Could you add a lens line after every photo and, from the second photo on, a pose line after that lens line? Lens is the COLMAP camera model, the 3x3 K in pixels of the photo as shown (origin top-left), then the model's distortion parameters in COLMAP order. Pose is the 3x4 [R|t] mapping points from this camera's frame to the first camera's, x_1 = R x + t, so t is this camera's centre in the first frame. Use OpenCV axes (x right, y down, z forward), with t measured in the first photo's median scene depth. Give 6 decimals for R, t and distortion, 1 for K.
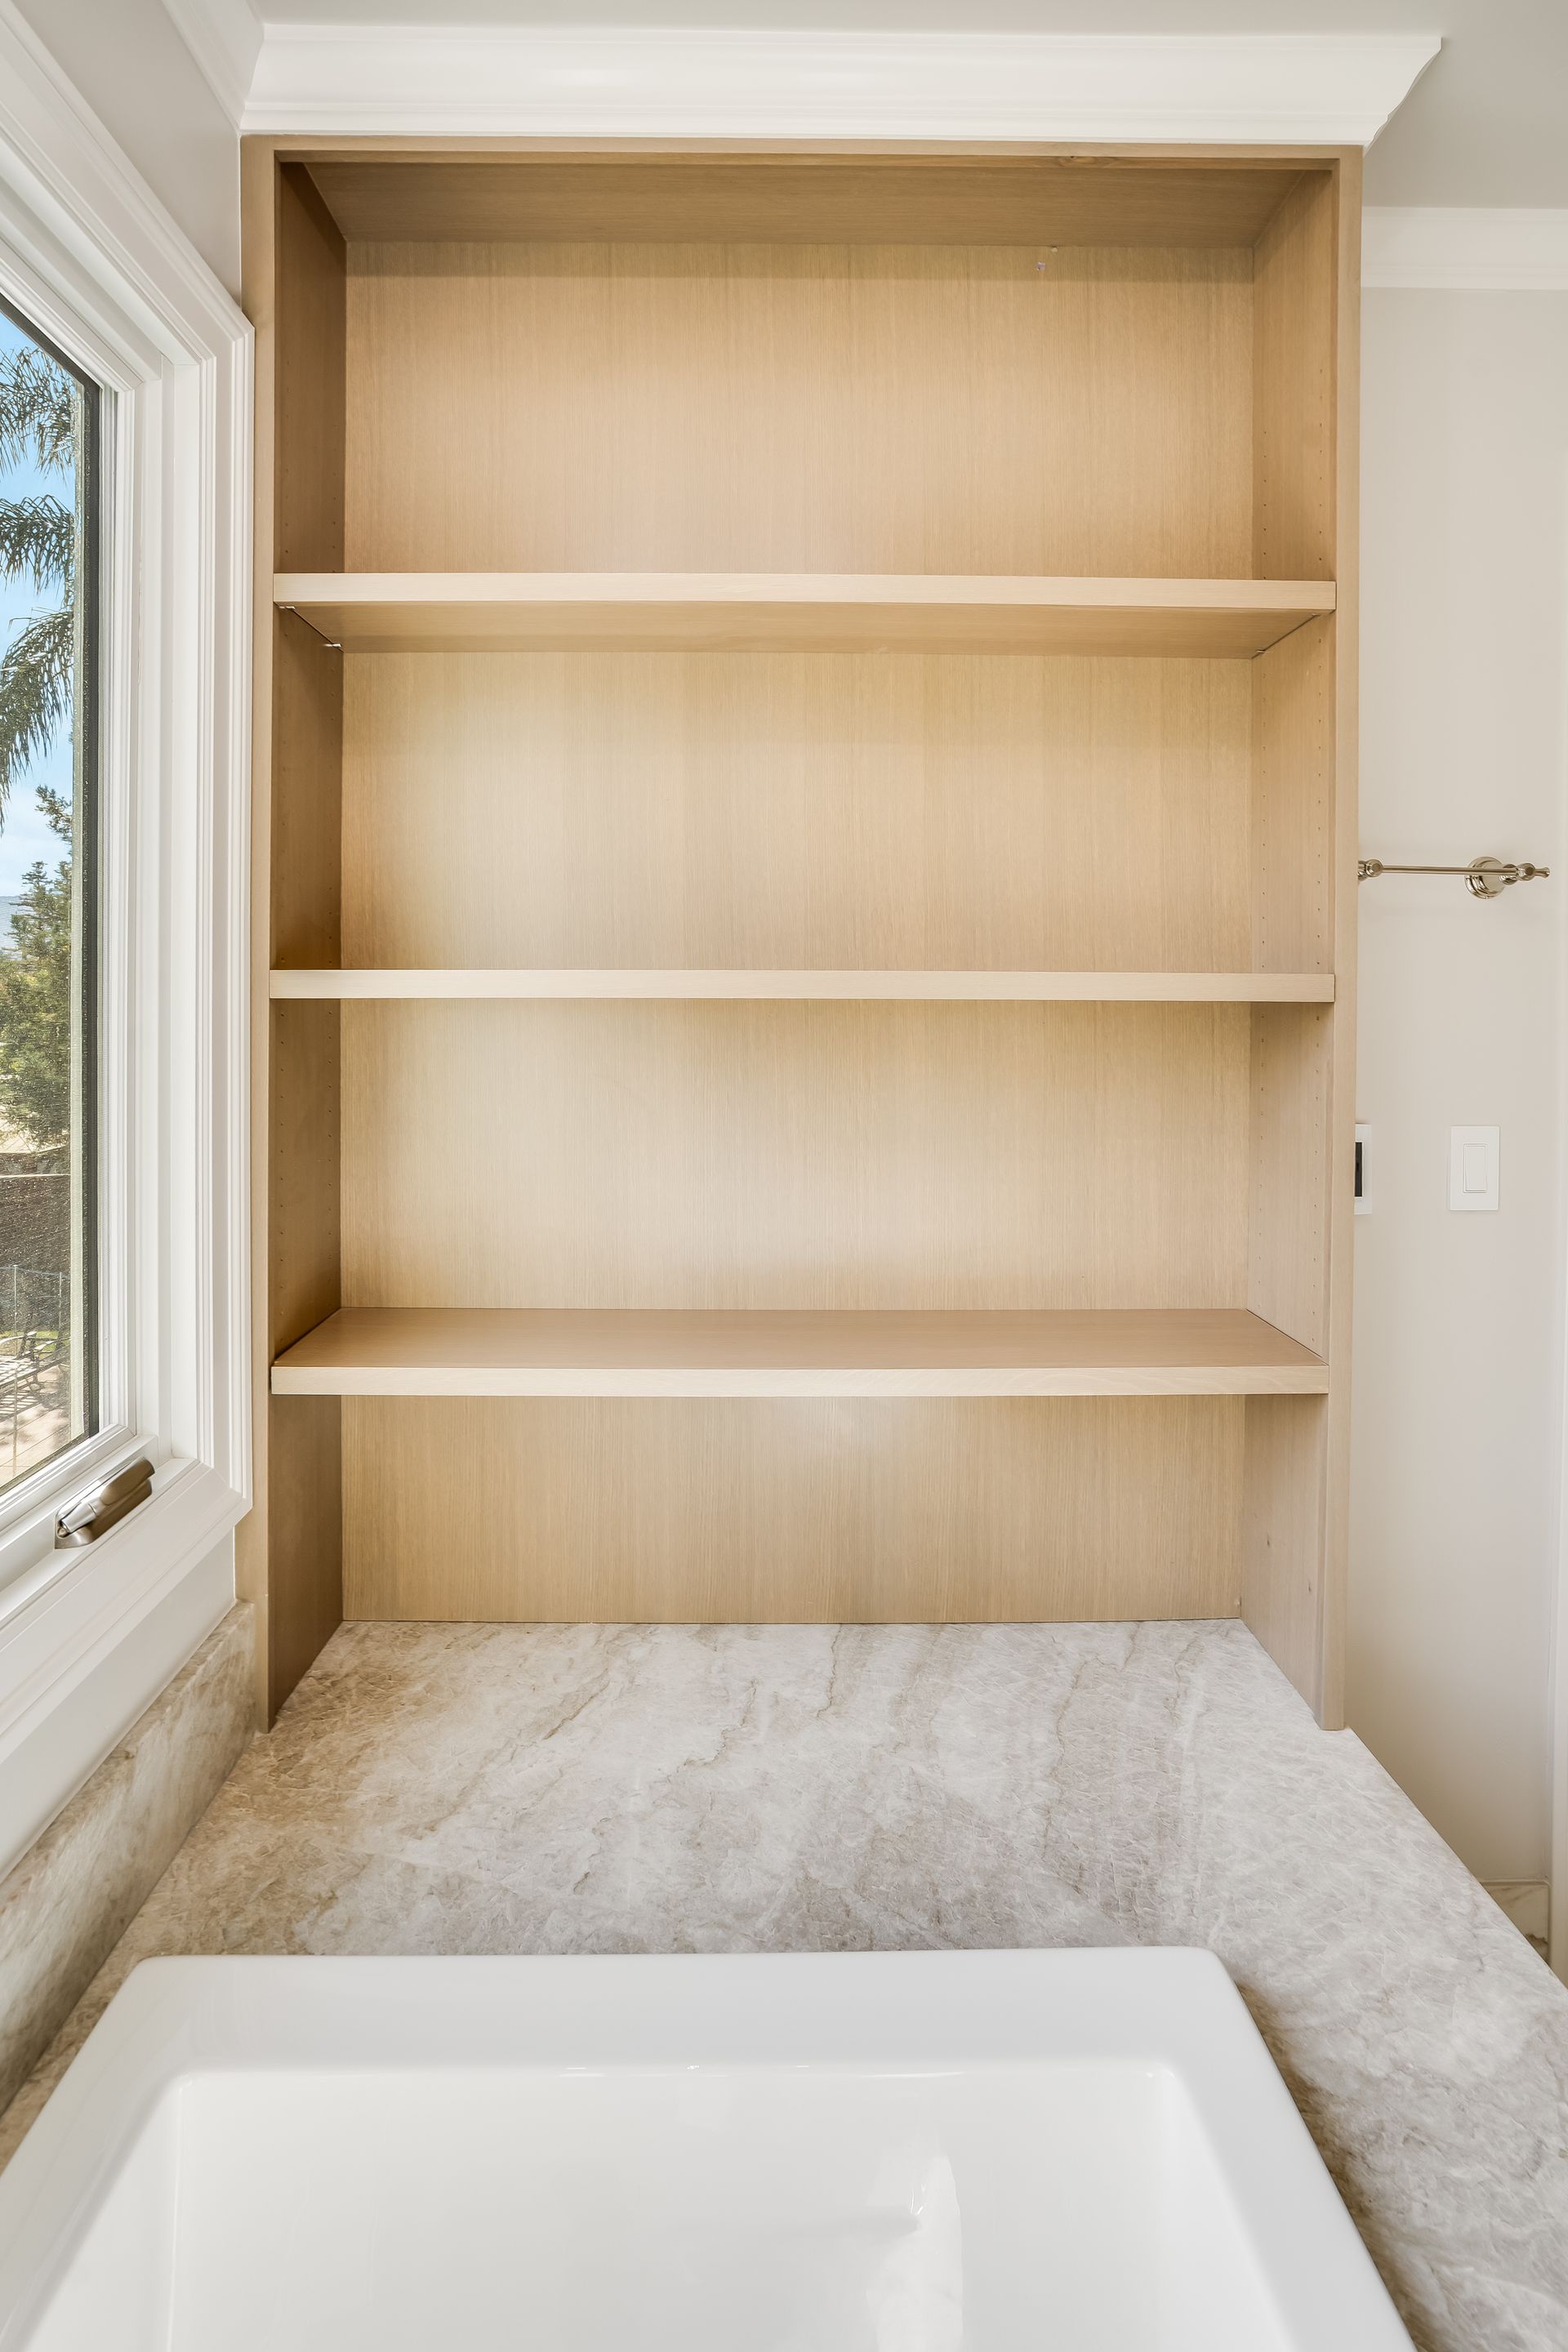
lens RADIAL K [[1132.2, 0, 755.8], [0, 1132.2, 997.1], [0, 0, 1]] dist [-0.041474, 0.011444]
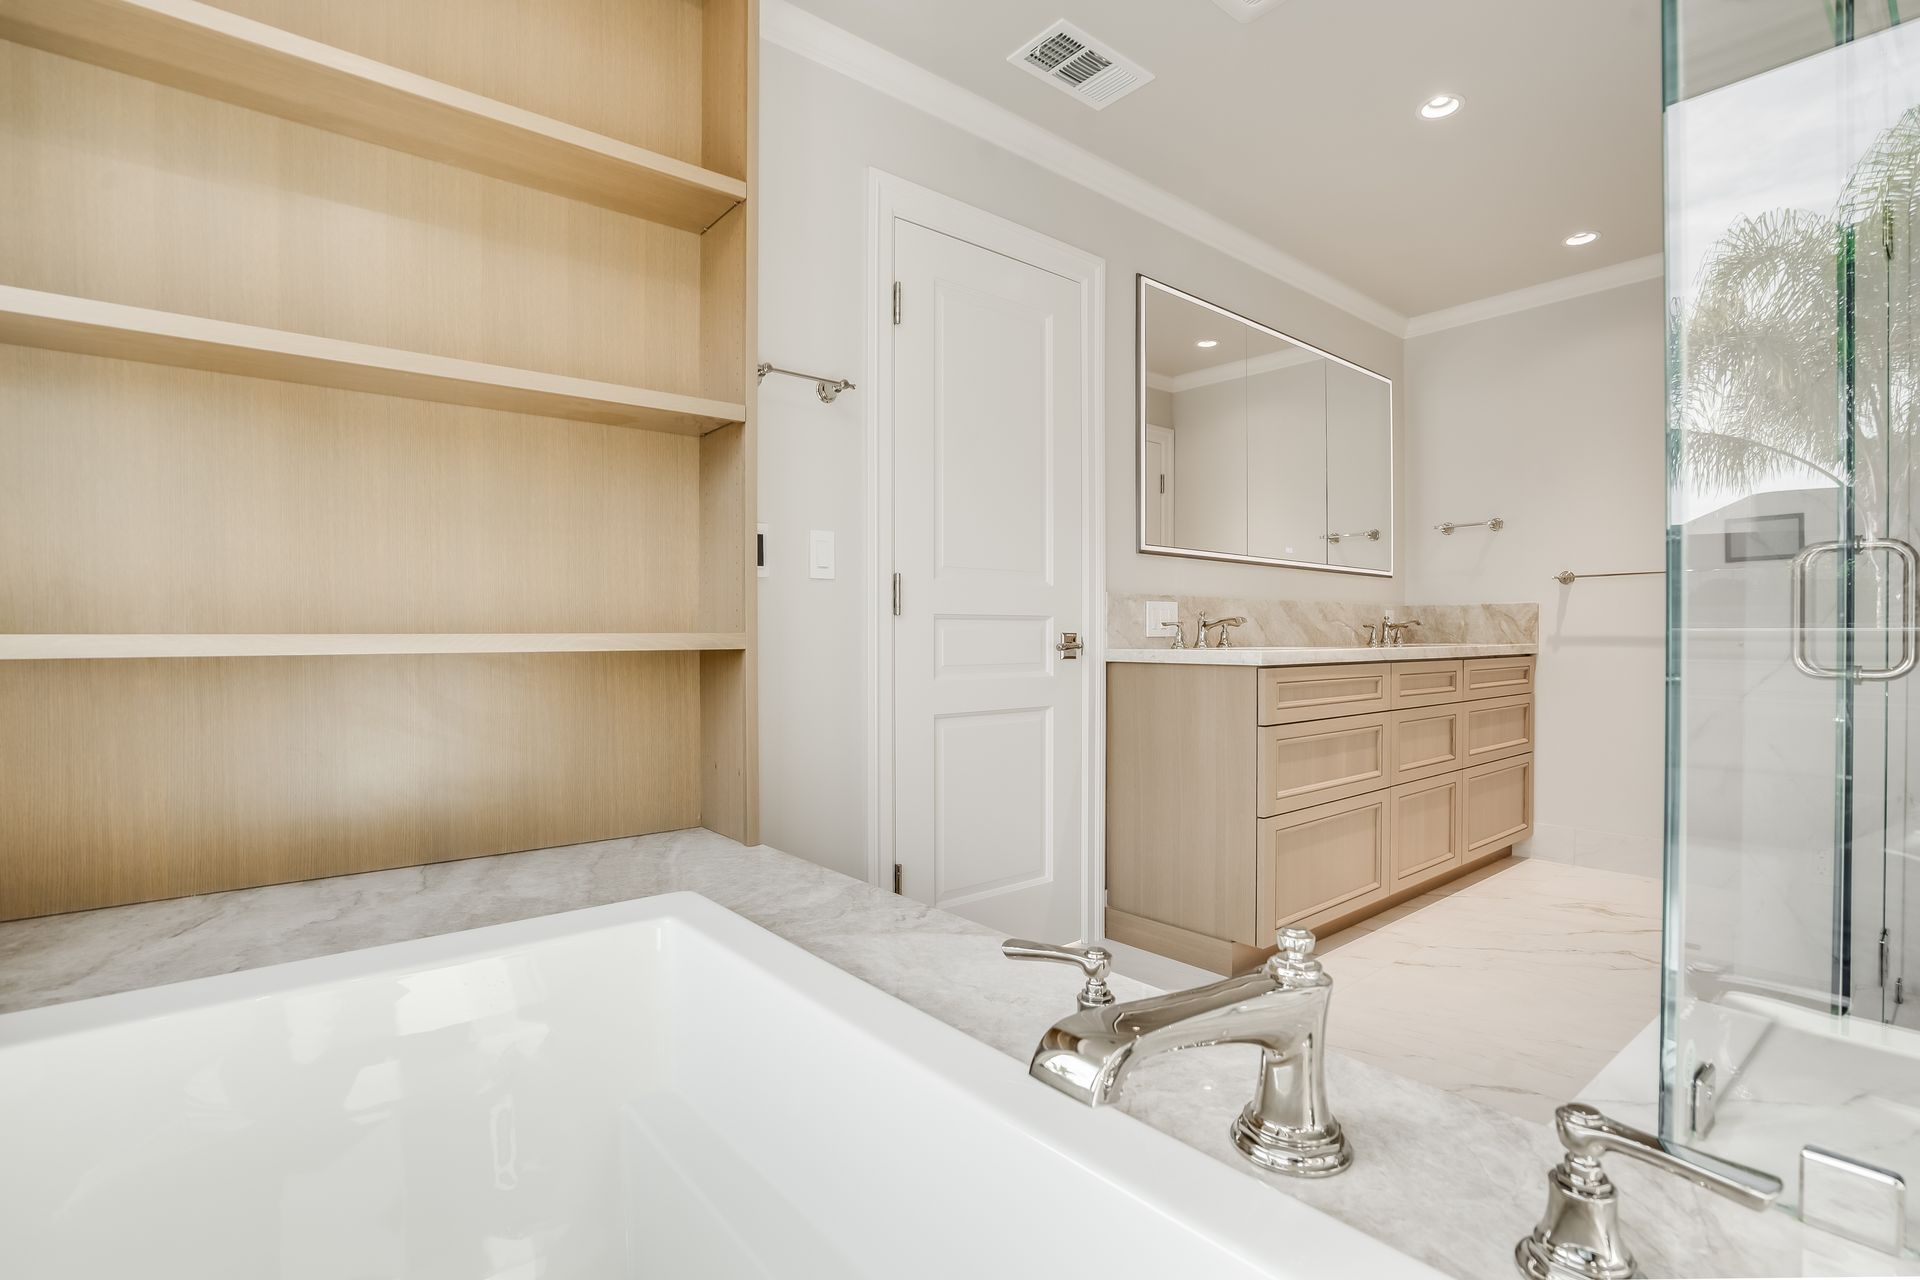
lens RADIAL K [[910.8, 0, 944.1], [0, 910.8, 635.5], [0, 0, 1]] dist [-0.051144, 0.025582]
pose [[0.779925, -0.008837, 0.625810, -0.123725], [0.013172, 0.999911, -0.002296, 0.331898], [-0.625734, 0.010034, 0.779972, -0.279208]]
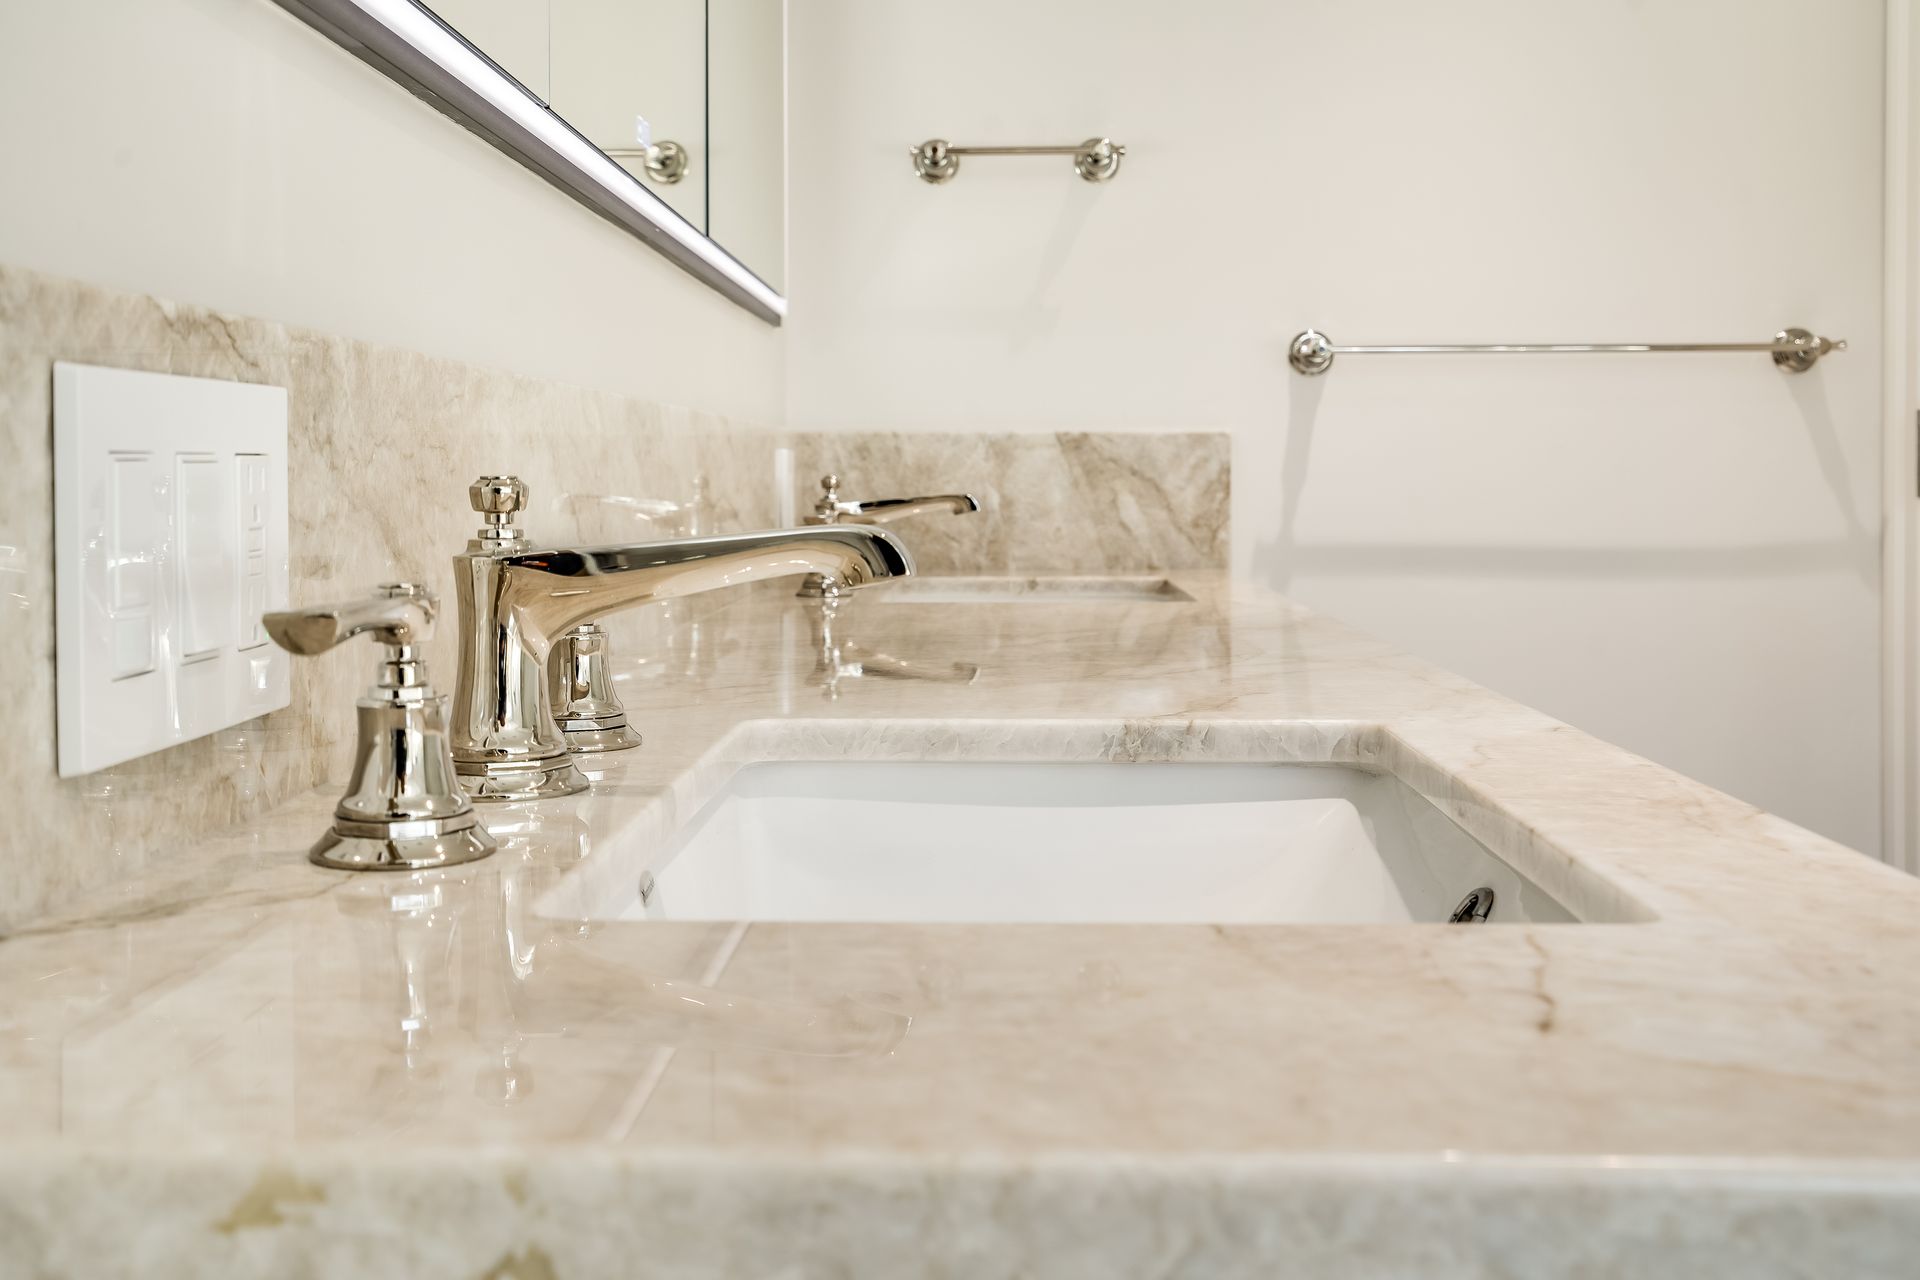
lens RADIAL K [[1964.0, 0, 952.8], [0, 1964.0, 526.4], [0, 0, 1]] dist [0.007402, 0.001011]
pose [[0.037917, -0.032385, 0.998756, 1.254648], [0.012975, 0.999406, 0.031914, 0.272656], [-0.999197, 0.011749, 0.038315, 0.944104]]
